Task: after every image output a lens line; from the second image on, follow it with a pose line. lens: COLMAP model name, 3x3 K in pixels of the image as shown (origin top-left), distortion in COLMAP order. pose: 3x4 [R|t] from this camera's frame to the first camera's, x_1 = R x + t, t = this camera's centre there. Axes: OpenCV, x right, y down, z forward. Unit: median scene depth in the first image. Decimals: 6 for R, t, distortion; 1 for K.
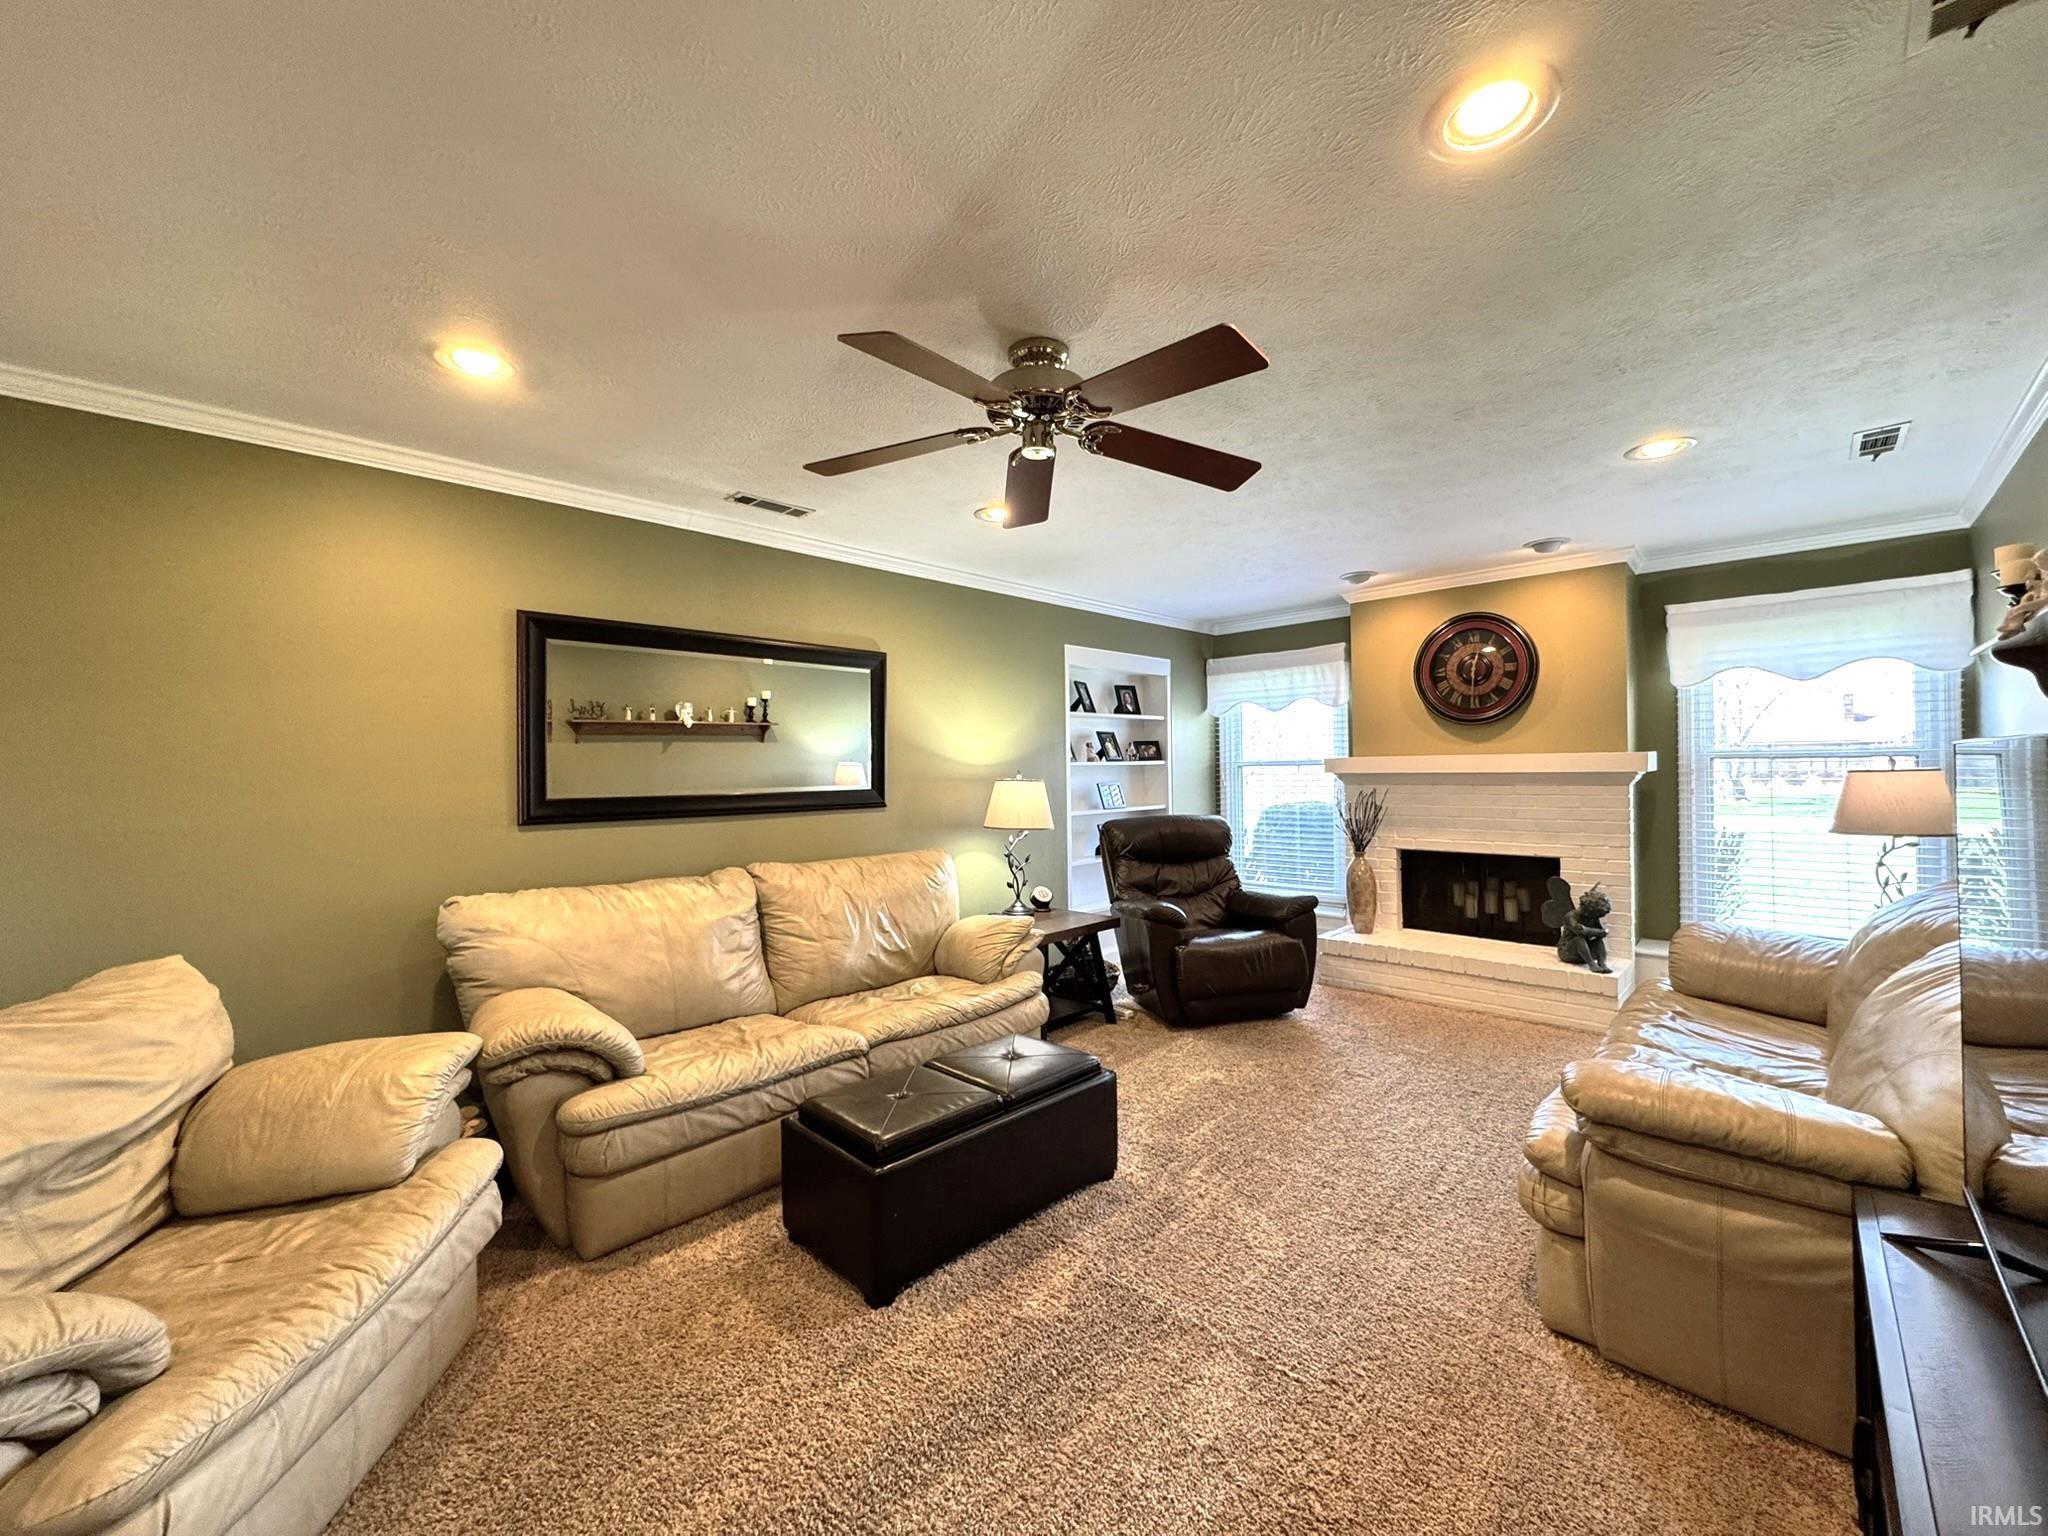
lens RADIAL K [[815.7, 0, 1023.3], [0, 815.7, 769.8], [0, 0, 1]] dist [-0.001056, 0.000202]
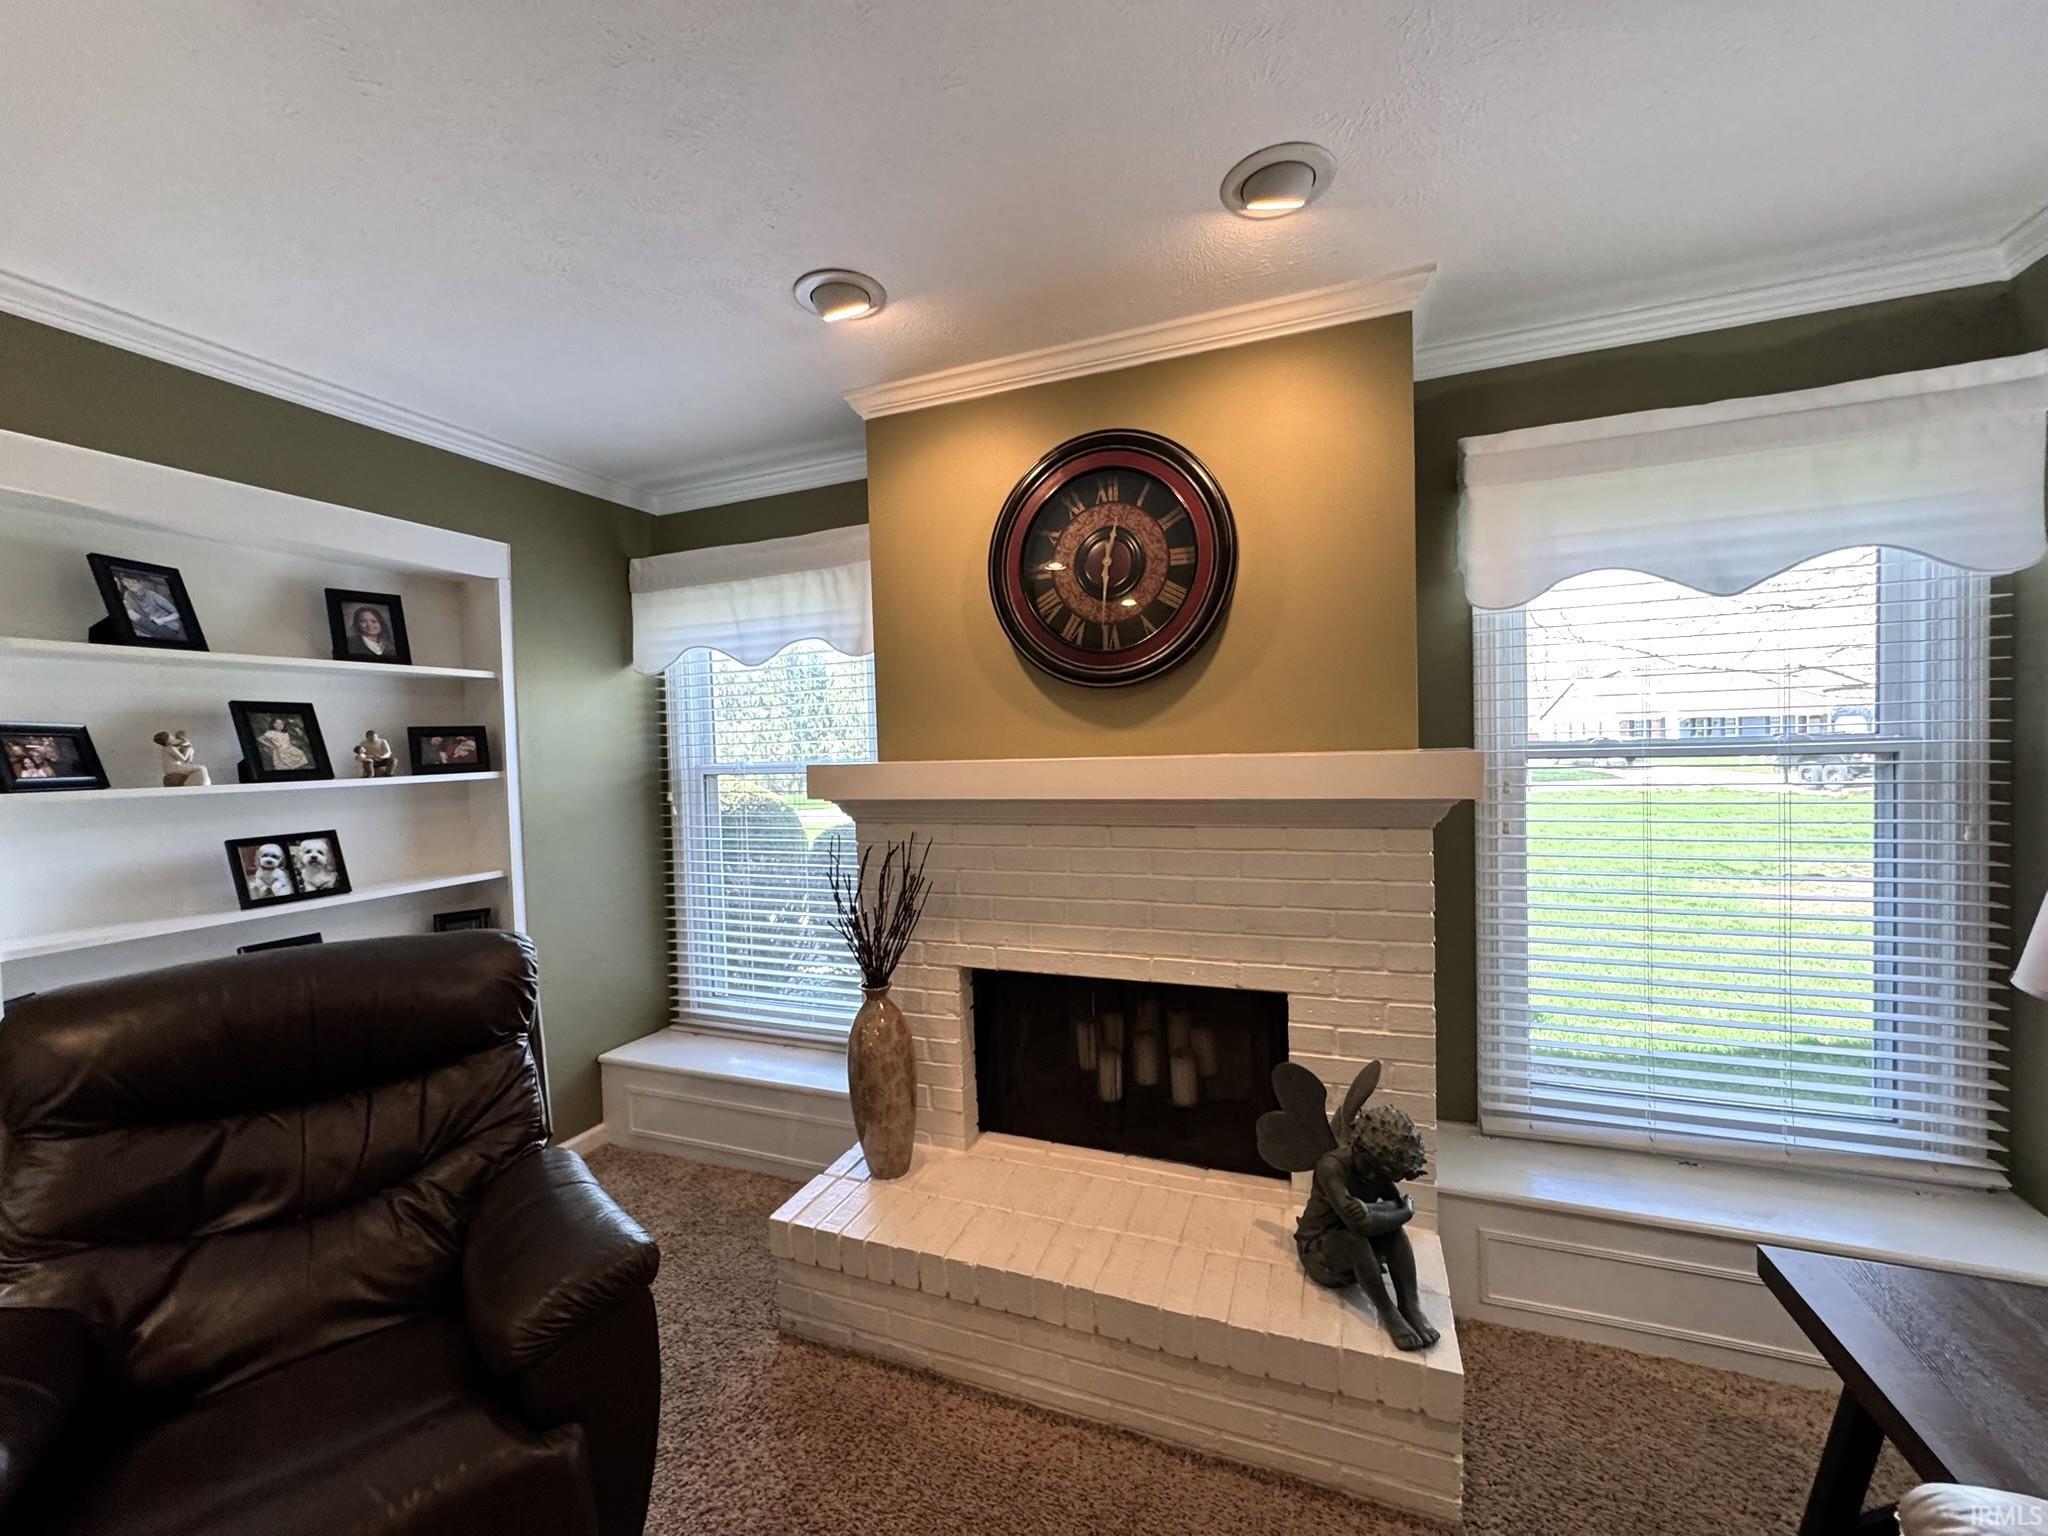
lens RADIAL K [[815.7, 0, 1020.9], [0, 815.7, 774.3], [0, 0, 1]] dist [-0.001056, 0.000202]
pose [[0.924732, -0.023703, 0.379880, 0.331696], [0.015373, 0.999571, 0.024947, -0.019999], [-0.380308, -0.017230, 0.924699, 0.595501]]
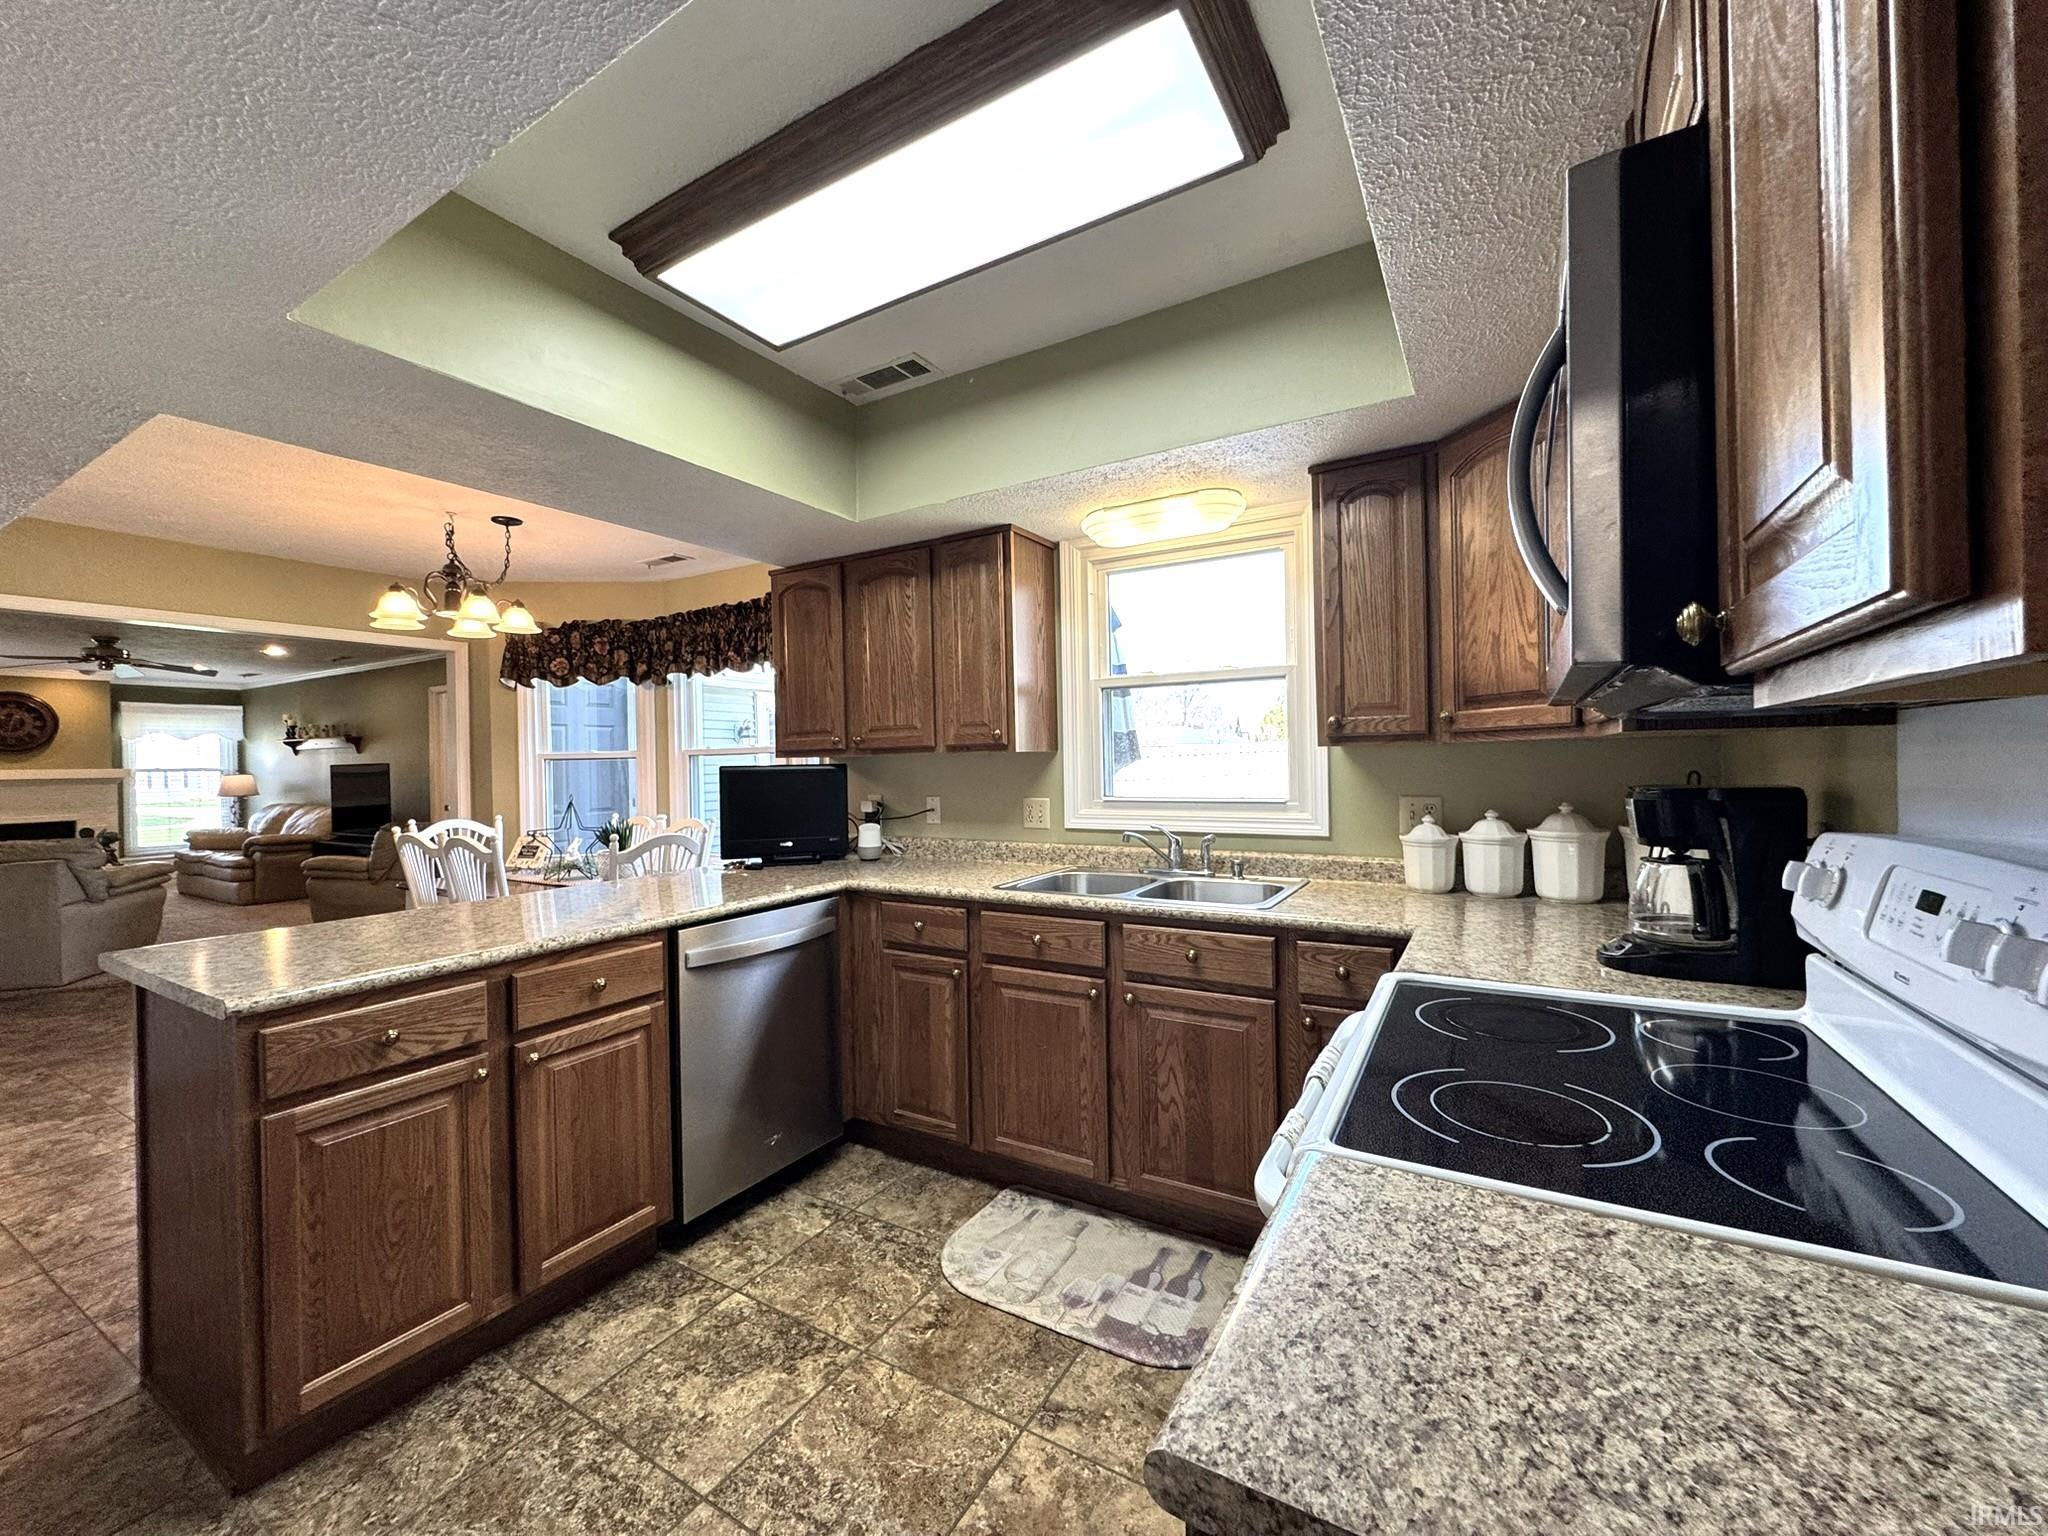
lens RADIAL K [[815.7, 0, 1024.5], [0, 815.7, 769.5], [0, 0, 1]] dist [-0.001056, 0.000202]
pose [[-0.212937, 0.006613, 0.977043, -1.687743], [0.018177, 0.999831, -0.002805, 0.027854], [-0.976897, 0.017162, -0.213021, -0.815952]]
